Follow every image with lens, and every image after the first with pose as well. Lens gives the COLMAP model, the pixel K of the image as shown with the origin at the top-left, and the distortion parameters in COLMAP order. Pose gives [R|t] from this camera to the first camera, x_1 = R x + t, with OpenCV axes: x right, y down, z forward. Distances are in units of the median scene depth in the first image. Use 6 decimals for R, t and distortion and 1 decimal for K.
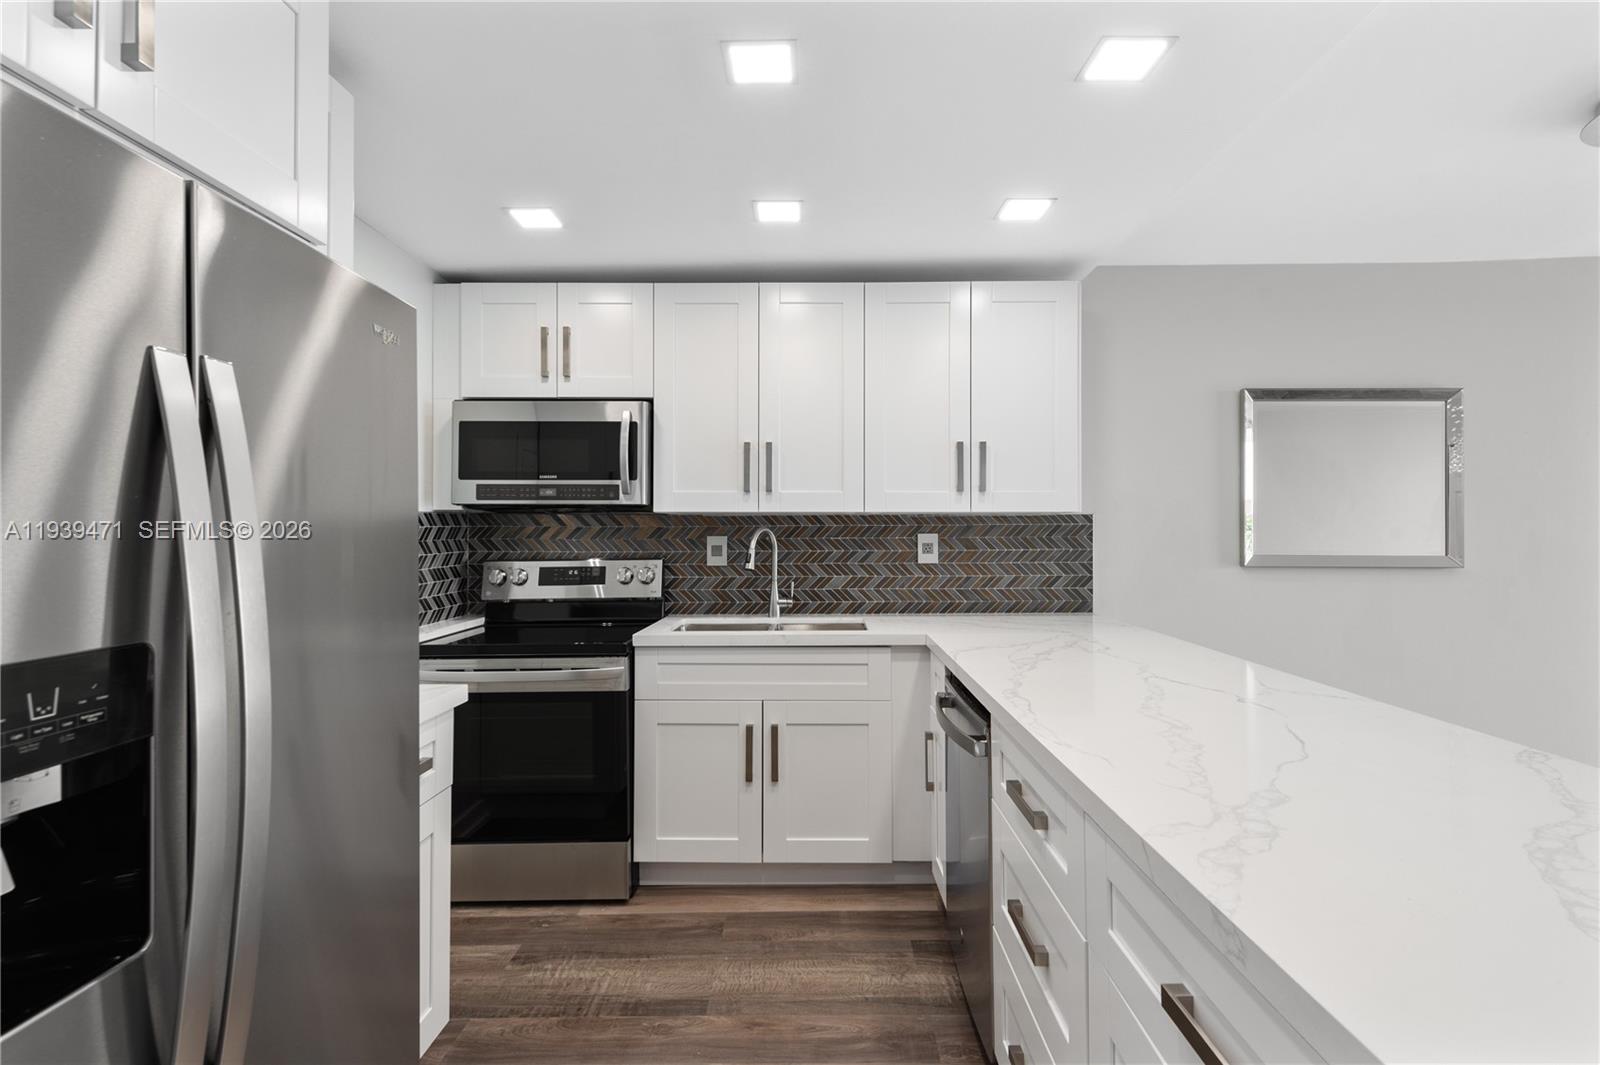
lens RADIAL K [[760.6, 0, 812.0], [0, 760.6, 524.5], [0, 0, 1]] dist [0.017244, -0.005511]
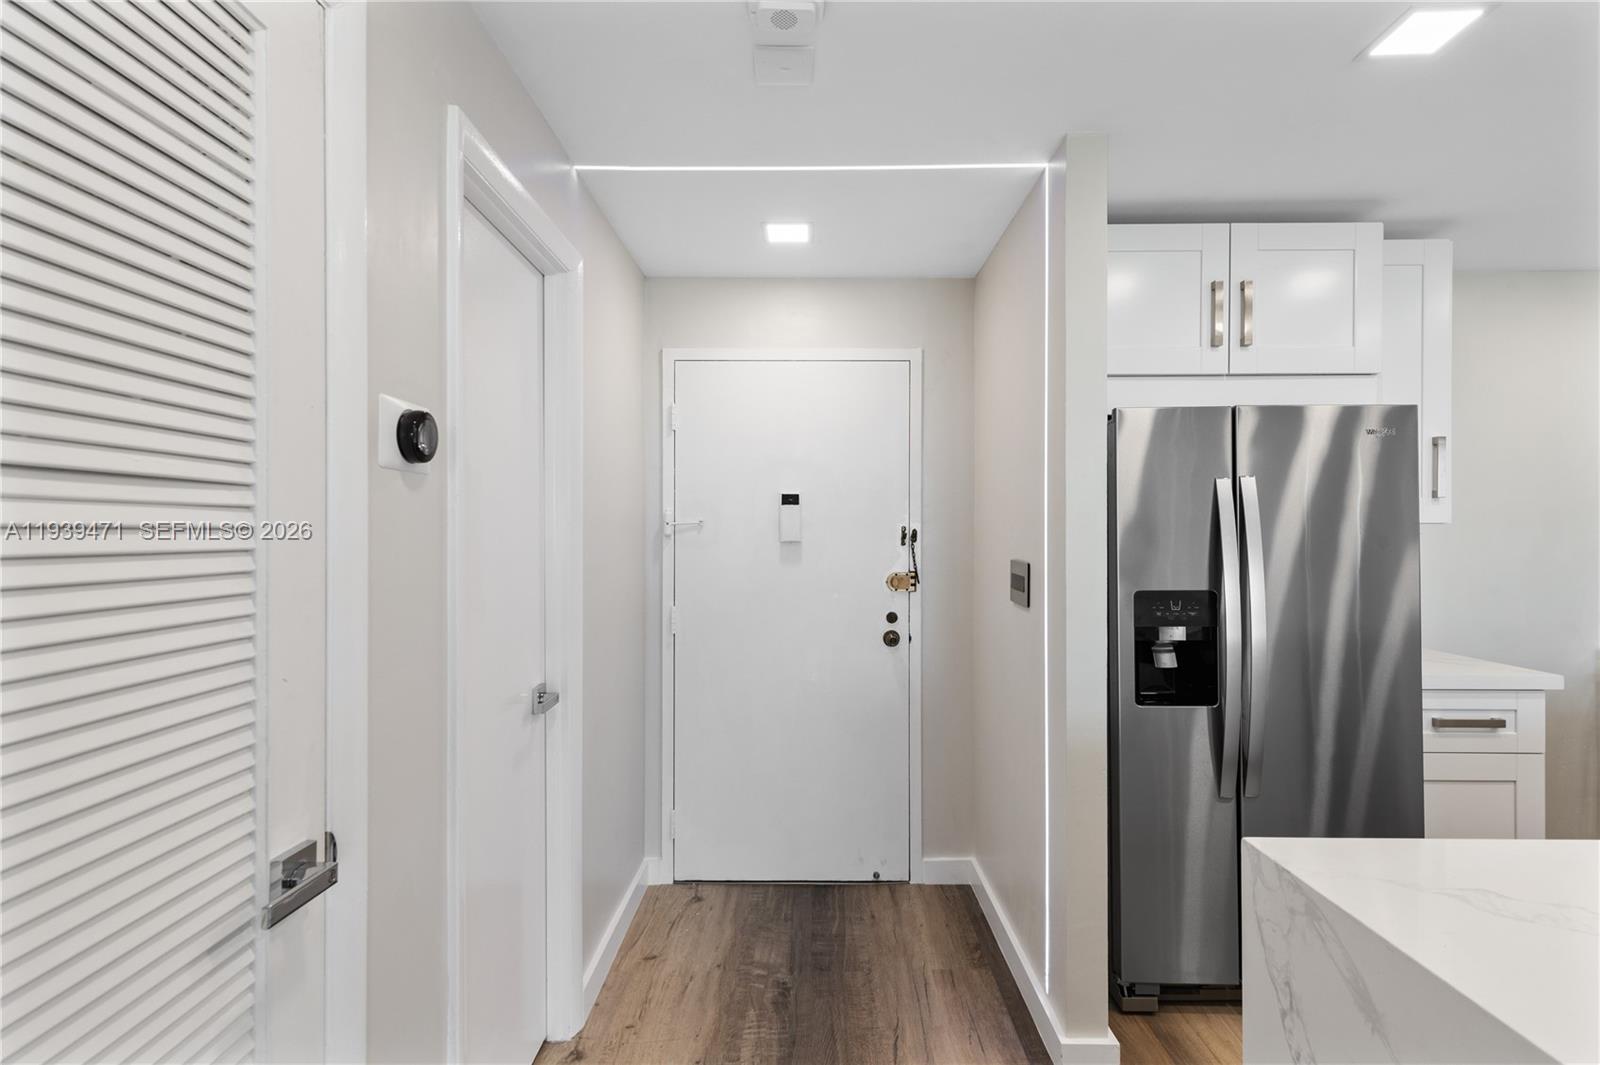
lens RADIAL K [[760.6, 0, 808.6], [0, 760.6, 530.1], [0, 0, 1]] dist [0.017244, -0.005511]
pose [[0.005890, 0.000485, -0.999983, 0.472797], [0.011958, 0.999928, 0.000555, -0.020689], [0.999911, -0.011961, 0.005883, -0.115022]]
